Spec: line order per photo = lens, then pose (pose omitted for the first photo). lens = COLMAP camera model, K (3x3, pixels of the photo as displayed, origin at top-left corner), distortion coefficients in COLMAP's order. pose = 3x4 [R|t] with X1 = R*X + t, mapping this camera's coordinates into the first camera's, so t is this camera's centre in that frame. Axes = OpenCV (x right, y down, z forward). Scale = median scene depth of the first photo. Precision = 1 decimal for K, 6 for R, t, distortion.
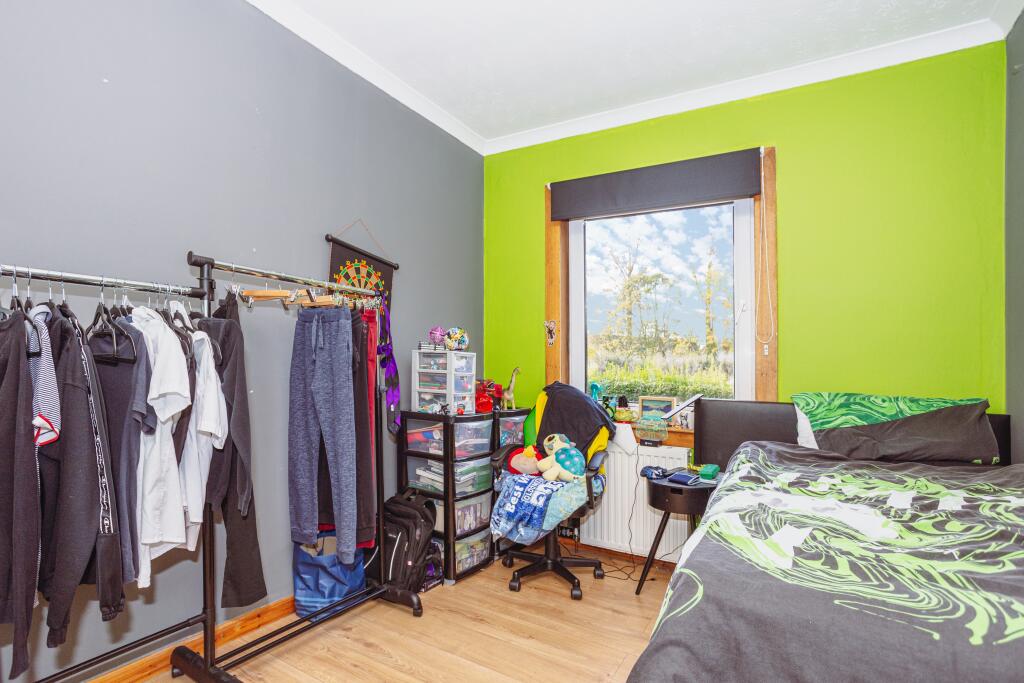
lens RADIAL K [[521.8, 0, 510.2], [0, 521.8, 368.4], [0, 0, 1]] dist [-0.060190, 0.031038]
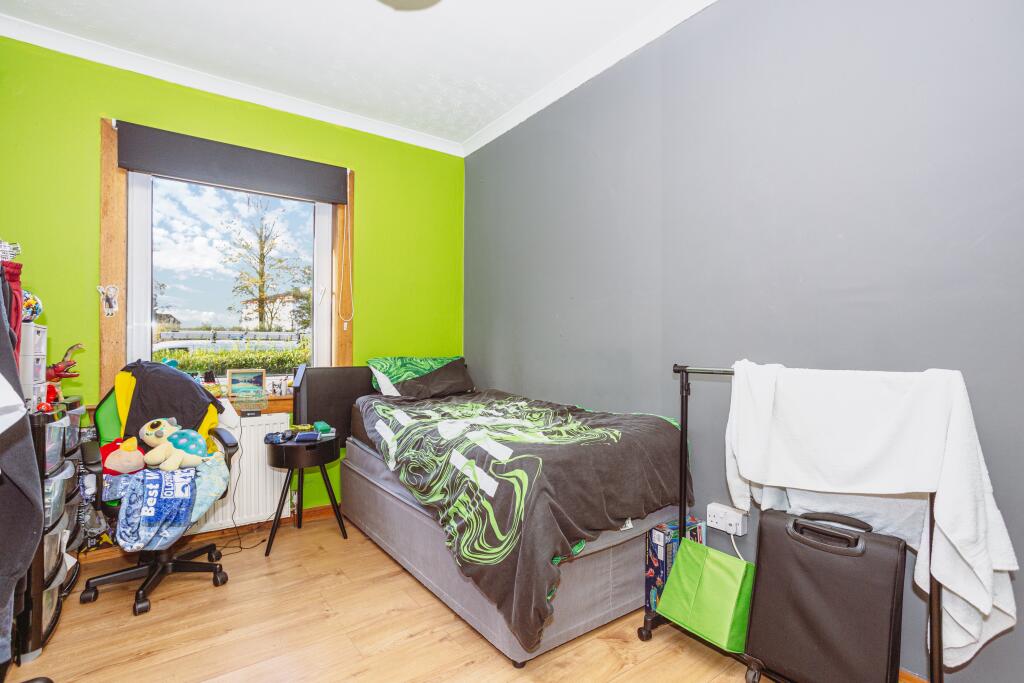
lens RADIAL K [[503.5, 0, 507.7], [0, 503.5, 341.0], [0, 0, 1]] dist [-0.056674, 0.038573]
pose [[0.367519, -0.014894, 0.929897, -0.507943], [0.009649, 0.999879, 0.012201, -0.010757], [-0.929966, 0.004488, 0.367618, 0.160863]]
